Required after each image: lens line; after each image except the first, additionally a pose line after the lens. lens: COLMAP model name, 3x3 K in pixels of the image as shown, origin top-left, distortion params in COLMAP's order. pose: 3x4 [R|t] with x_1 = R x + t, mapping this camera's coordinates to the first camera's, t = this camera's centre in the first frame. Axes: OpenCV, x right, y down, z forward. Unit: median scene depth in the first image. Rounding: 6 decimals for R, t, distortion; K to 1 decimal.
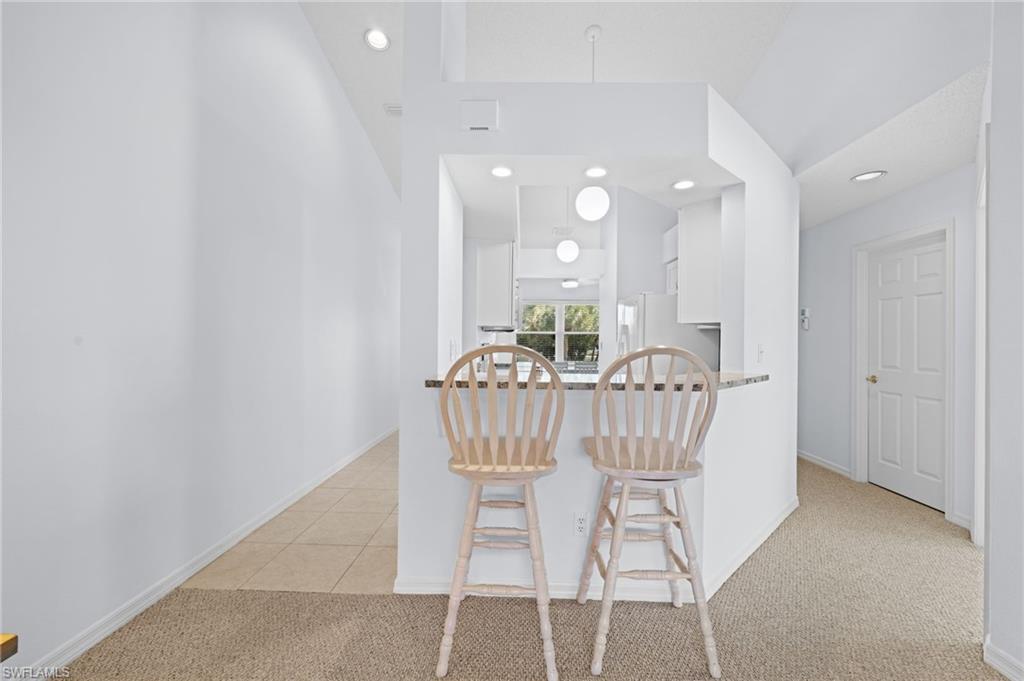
lens RADIAL K [[394.4, 0, 516.7], [0, 394.4, 341.4], [0, 0, 1]] dist [-0.001346, -0.000101]
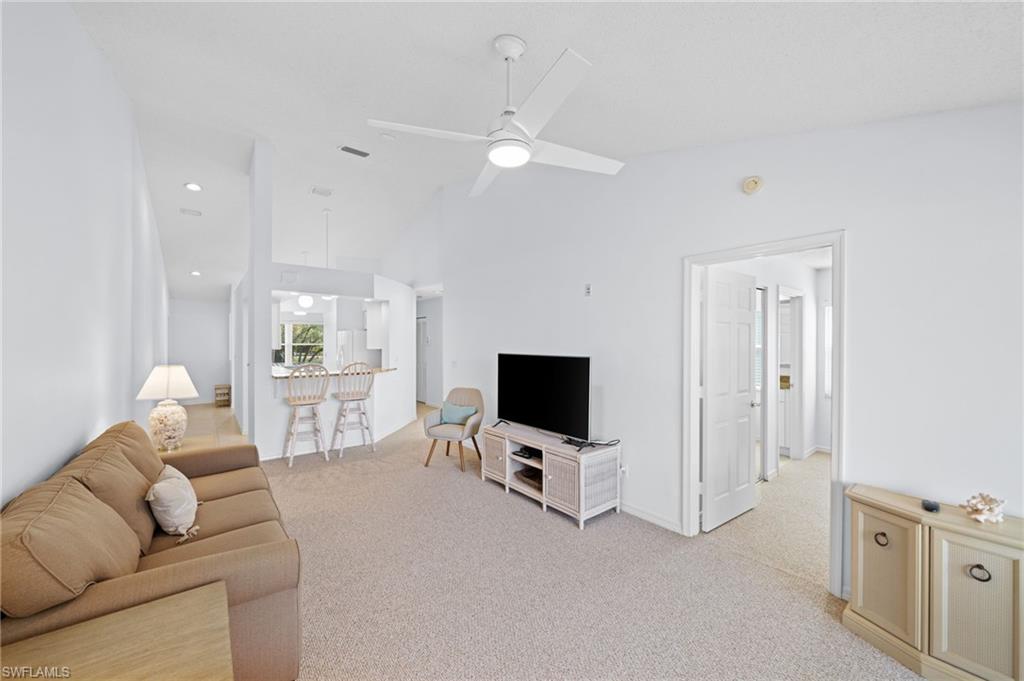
lens RADIAL K [[394.4, 0, 516.7], [0, 394.4, 341.4], [0, 0, 1]] dist [-0.001346, -0.000101]
pose [[0.755735, -0.012385, 0.654761, -0.734722], [0.005383, 0.999905, 0.012700, -0.177272], [-0.654856, -0.006074, 0.755730, -2.183019]]
